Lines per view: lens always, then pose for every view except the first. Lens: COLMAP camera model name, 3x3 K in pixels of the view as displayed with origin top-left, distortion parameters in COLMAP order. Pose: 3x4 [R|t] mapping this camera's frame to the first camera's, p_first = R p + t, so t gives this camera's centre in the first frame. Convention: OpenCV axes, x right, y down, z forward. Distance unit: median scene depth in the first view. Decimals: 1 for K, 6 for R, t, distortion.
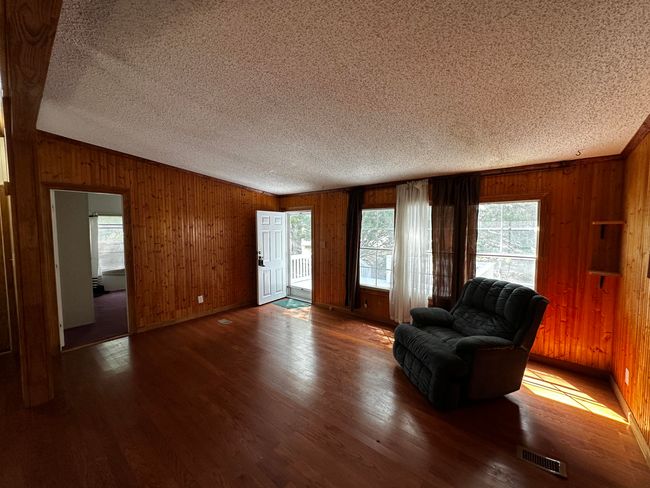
lens RADIAL K [[261.4, 0, 322.3], [0, 261.4, 243.2], [0, 0, 1]] dist [0.000650, 0.000511]
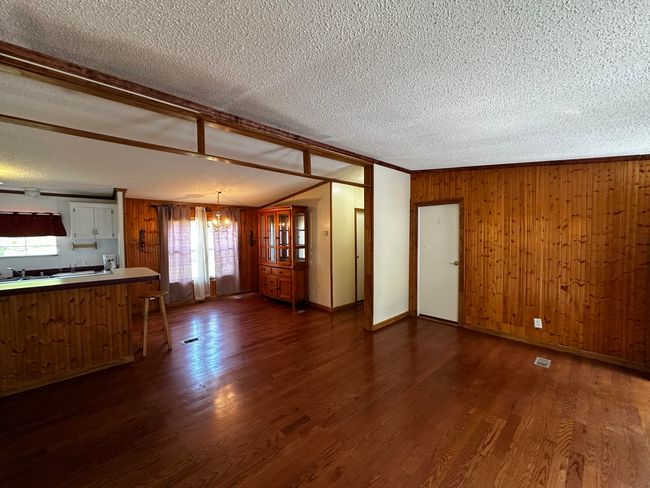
lens RADIAL K [[261.4, 0, 325.4], [0, 261.4, 243.3], [0, 0, 1]] dist [0.000650, 0.000511]
pose [[-0.109757, 0.039676, -0.993166, 0.381563], [-0.050538, 0.997688, 0.045442, -0.026976], [0.992673, 0.055181, -0.107498, 0.457325]]
